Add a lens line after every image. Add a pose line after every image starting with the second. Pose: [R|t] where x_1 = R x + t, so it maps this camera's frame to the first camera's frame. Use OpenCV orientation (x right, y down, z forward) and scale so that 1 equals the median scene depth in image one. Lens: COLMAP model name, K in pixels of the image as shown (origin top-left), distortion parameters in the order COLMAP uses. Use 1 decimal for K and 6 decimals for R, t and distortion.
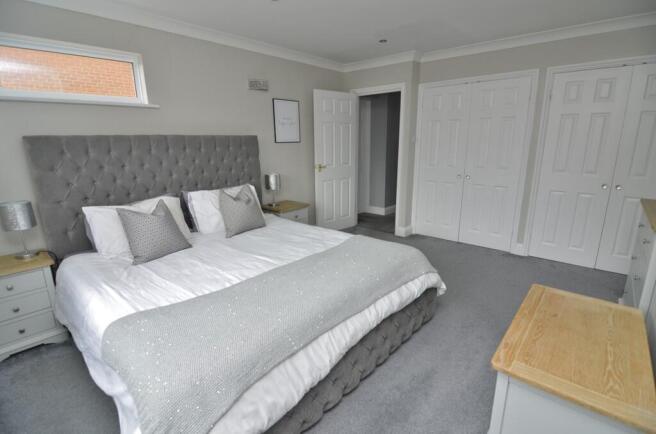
lens RADIAL K [[314.2, 0, 330.0], [0, 314.2, 218.9], [0, 0, 1]] dist [-0.024756, -0.000532]
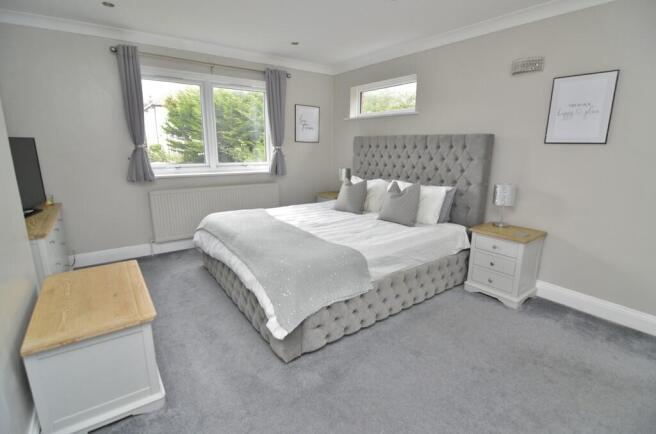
lens RADIAL K [[314.2, 0, 330.0], [0, 314.2, 218.9], [0, 0, 1]] dist [-0.024756, -0.000532]
pose [[-0.207340, 0.237042, -0.949116, 0.676279], [-0.235846, 0.929470, 0.283657, -0.192339], [0.949414, 0.282659, -0.136811, 0.779137]]
